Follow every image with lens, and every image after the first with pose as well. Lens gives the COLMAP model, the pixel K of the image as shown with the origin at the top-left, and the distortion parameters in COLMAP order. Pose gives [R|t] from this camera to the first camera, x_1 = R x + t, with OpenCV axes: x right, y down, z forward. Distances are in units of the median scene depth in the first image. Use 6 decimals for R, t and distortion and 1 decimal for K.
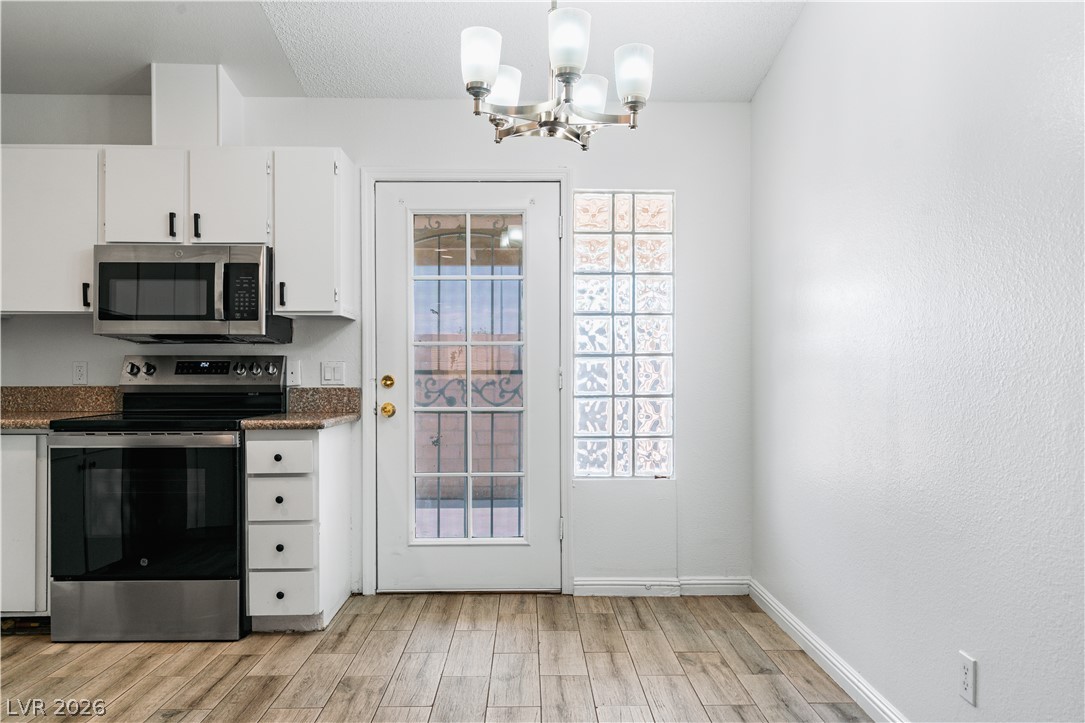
lens RADIAL K [[787.4, 0, 542.2], [0, 787.4, 374.8], [0, 0, 1]] dist [0.002900, 0.003705]
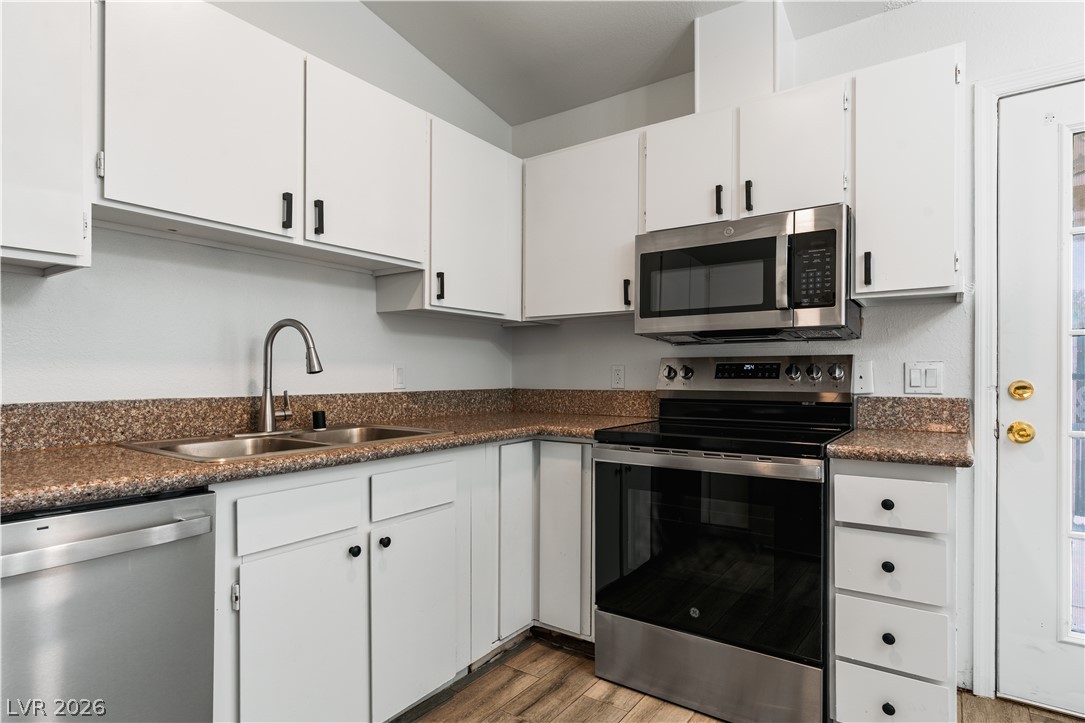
lens RADIAL K [[577.6, 0, 542.1], [0, 577.6, 380.8], [0, 0, 1]] dist [0.004458, 0.000833]
pose [[0.807308, 0.005937, -0.590100, -0.257778], [-0.002851, 0.999977, 0.006160, -0.001513], [0.590123, -0.003290, 0.807307, 0.392875]]
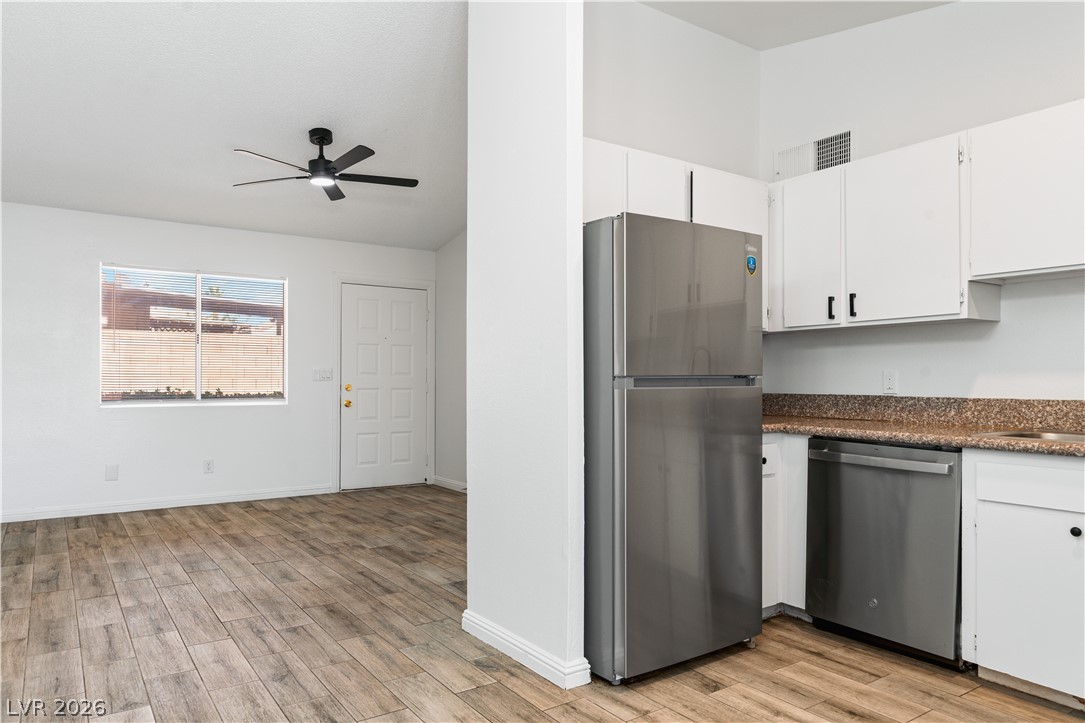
lens RADIAL K [[719.0, 0, 543.6], [0, 719.0, 378.5], [0, 0, 1]] dist [0.000677, 0.001548]
pose [[-0.832002, -0.004102, -0.554758, 0.130751], [-0.006607, 0.999975, 0.002515, -0.004539], [0.554734, 0.005757, -0.832008, 0.945736]]
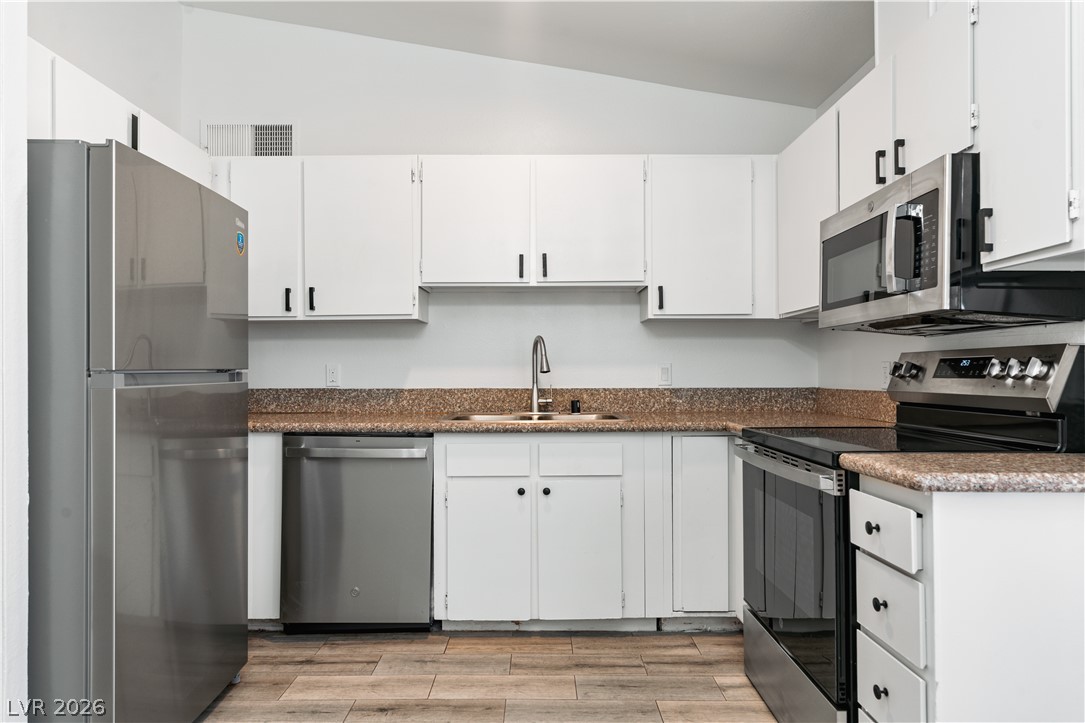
lens RADIAL K [[651.6, 0, 543.7], [0, 651.6, 365.1], [0, 0, 1]] dist [0.000139, 0.000309]
pose [[-0.014668, -0.011899, -0.999822, 0.121594], [-0.002041, 0.999927, -0.011870, -0.004407], [0.999890, 0.001866, -0.014692, 0.706254]]
